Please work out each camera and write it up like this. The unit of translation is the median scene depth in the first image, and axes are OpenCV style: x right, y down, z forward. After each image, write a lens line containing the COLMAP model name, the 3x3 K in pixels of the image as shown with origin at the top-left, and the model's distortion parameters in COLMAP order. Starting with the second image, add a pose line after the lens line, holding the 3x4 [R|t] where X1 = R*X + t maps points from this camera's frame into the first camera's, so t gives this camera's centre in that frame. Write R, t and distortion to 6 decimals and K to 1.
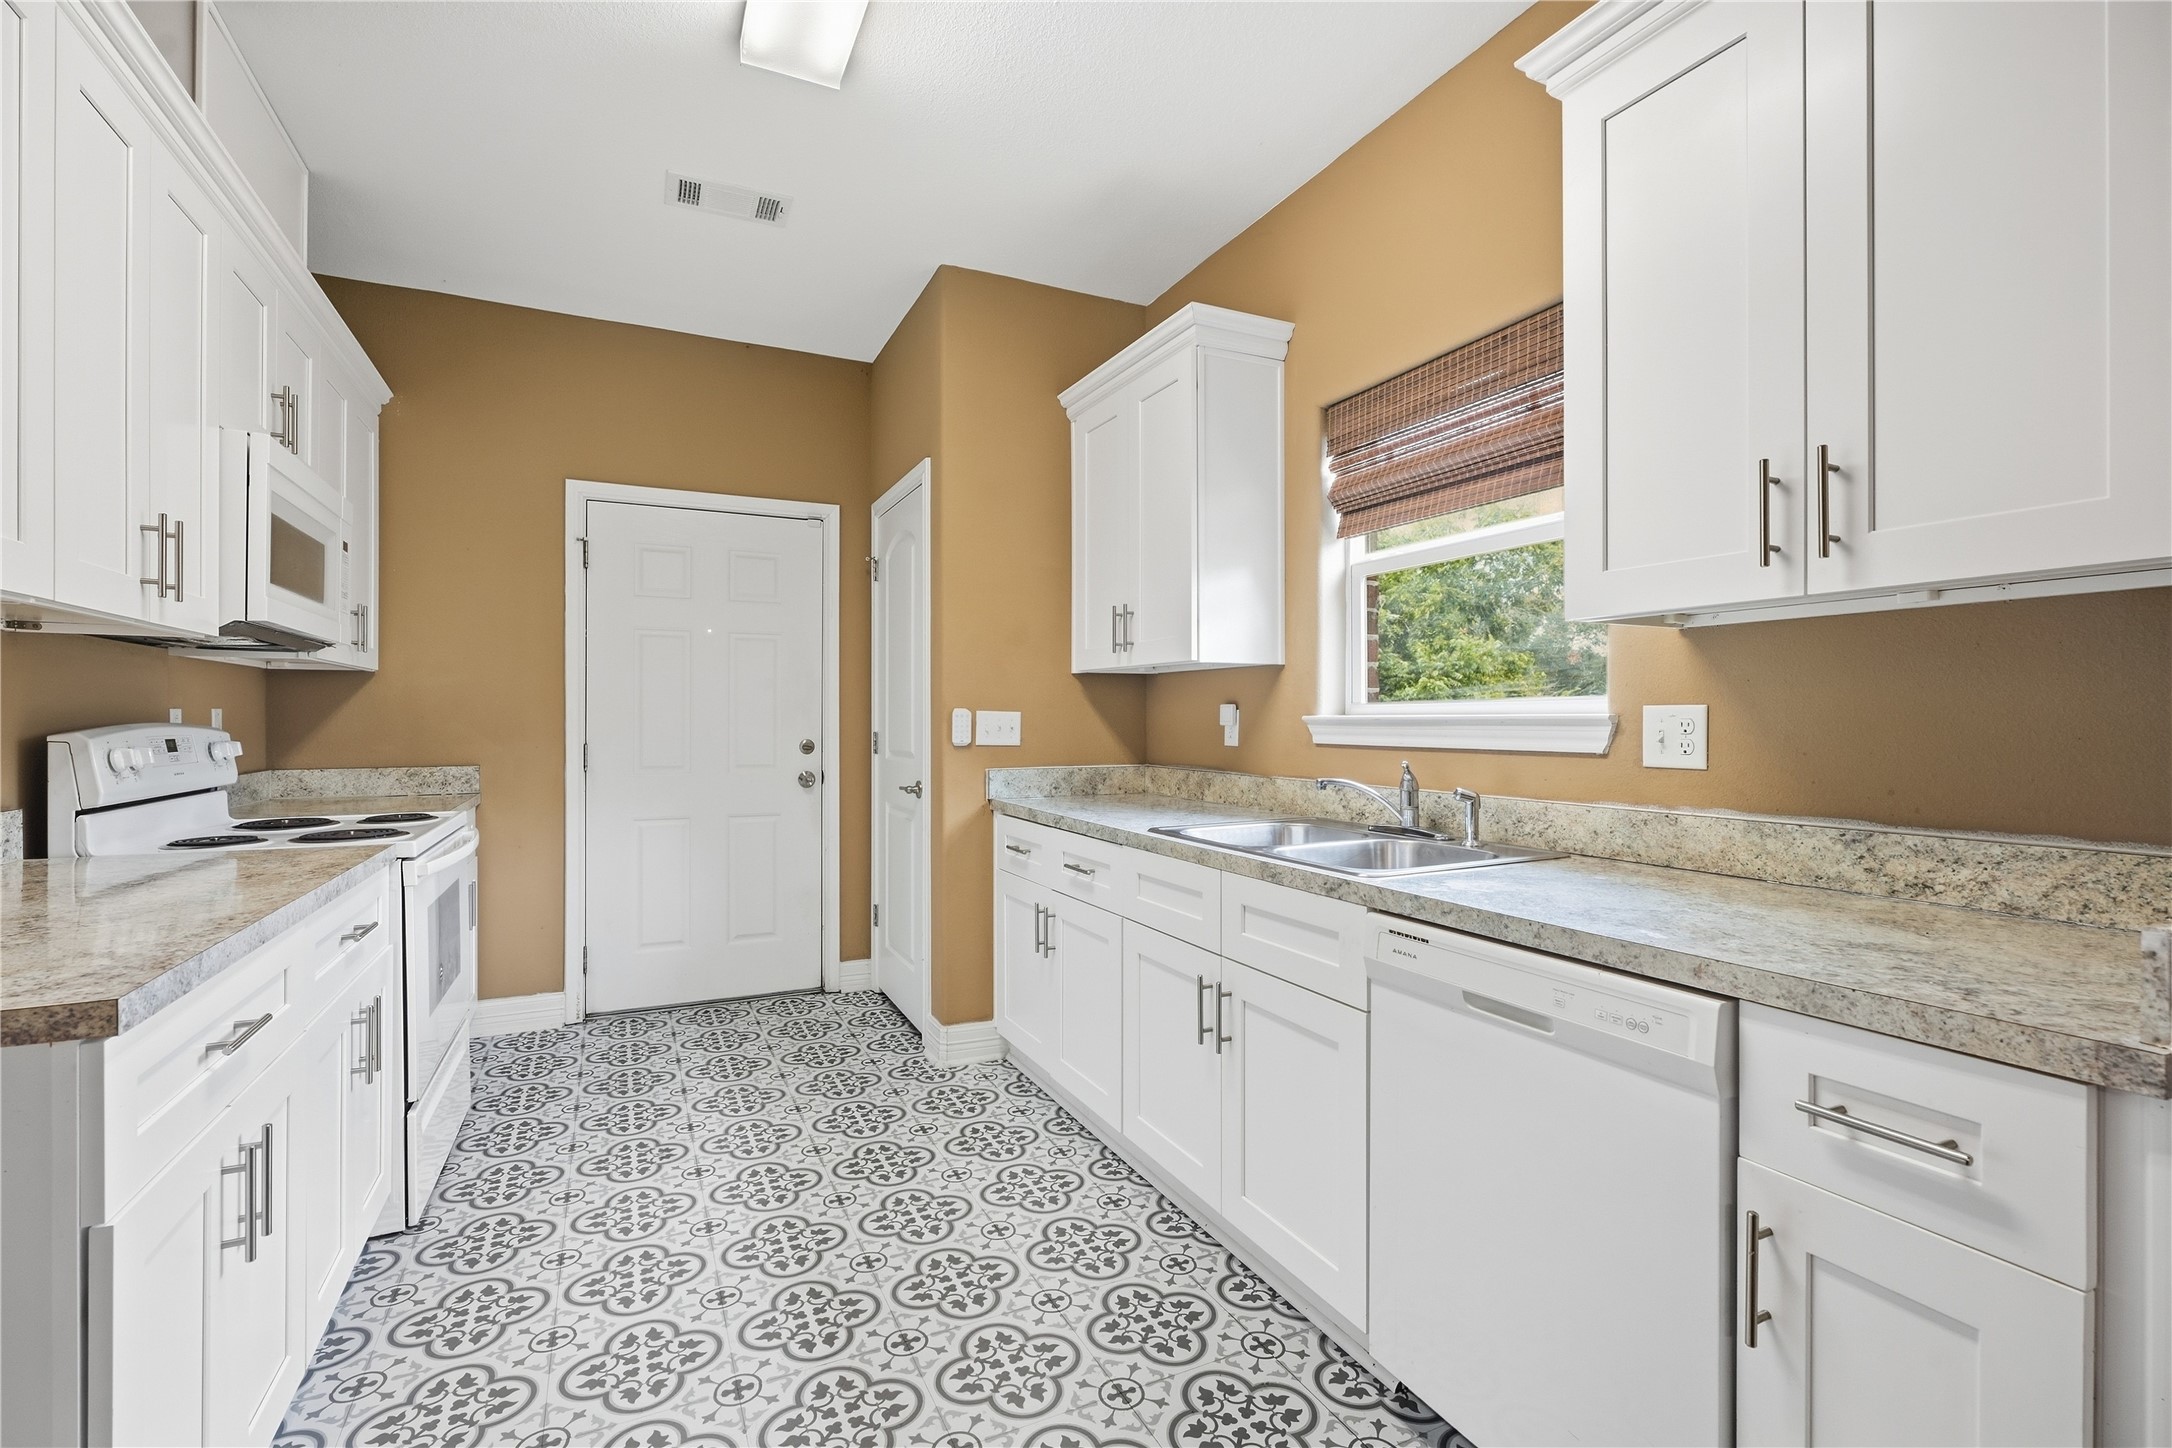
lens RADIAL K [[979.6, 0, 1091.3], [0, 979.6, 716.3], [0, 0, 1]] dist [-0.004873, 0.000615]
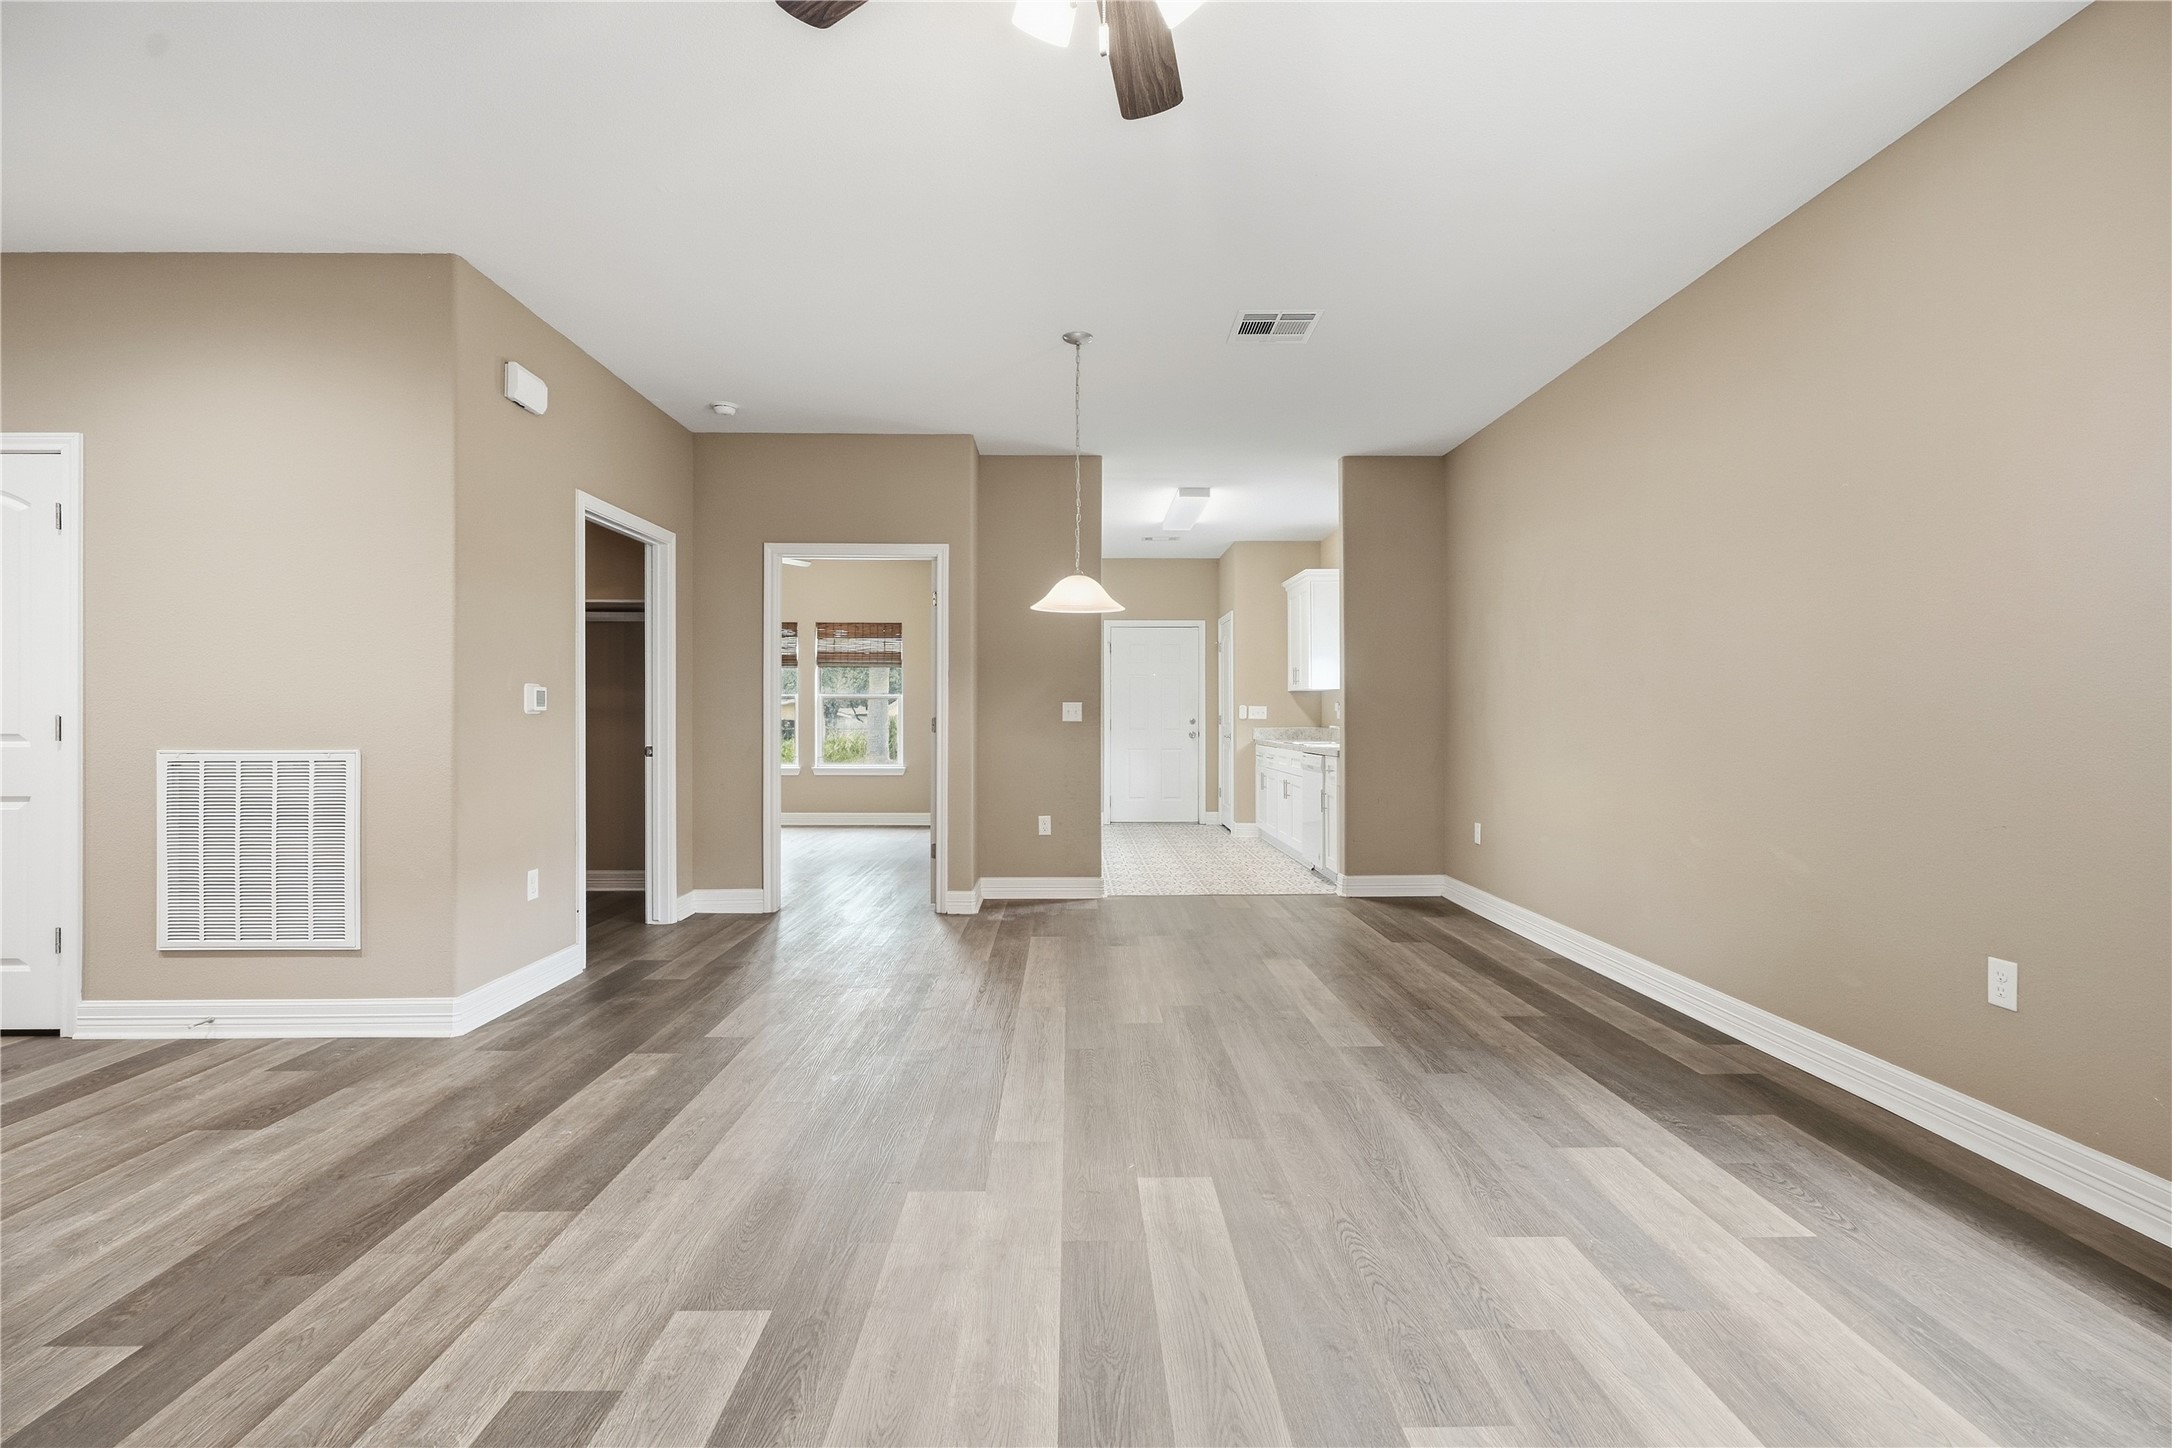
lens RADIAL K [[974.7, 0, 1087.0], [0, 974.7, 712.7], [0, 0, 1]] dist [-0.004699, 0.000439]
pose [[0.906068, -0.002427, -0.423125, 0.797751], [0.002321, 0.999997, -0.000766, 0.017322], [0.423126, -0.000288, 0.906071, -2.094917]]
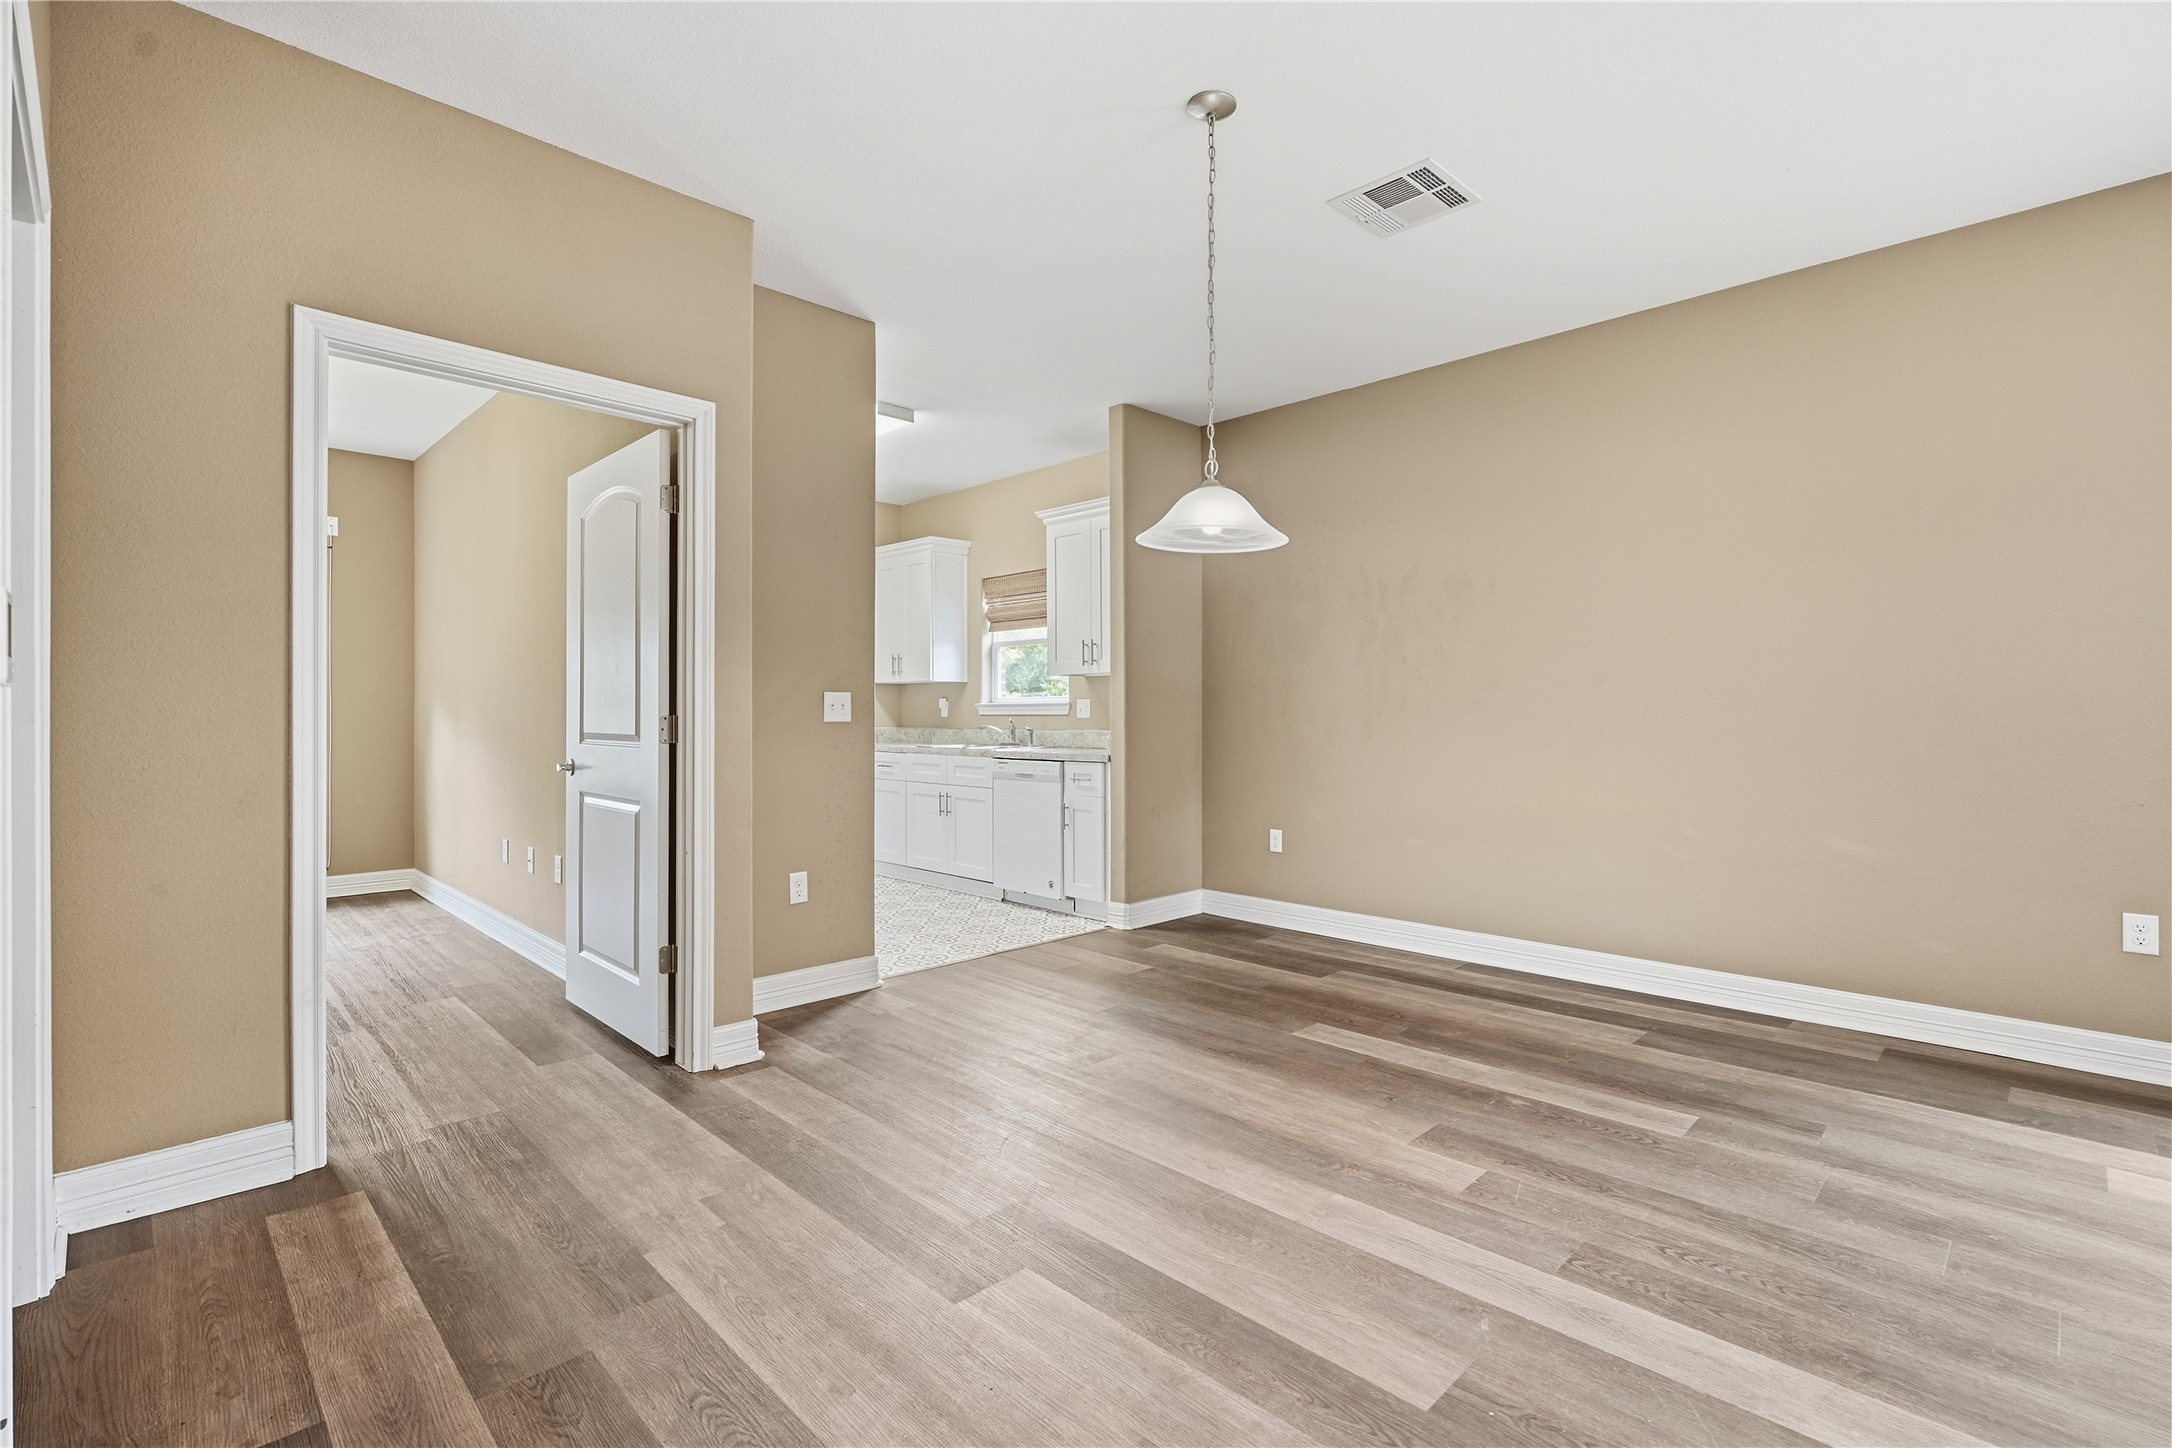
lens RADIAL K [[979.6, 0, 1091.3], [0, 979.6, 716.3], [0, 0, 1]] dist [-0.004873, 0.000615]
pose [[0.946462, -0.000613, 0.322816, -0.331134], [-0.001420, 0.999981, 0.006062, 0.018208], [-0.322813, -0.006196, 0.946442, -1.561487]]
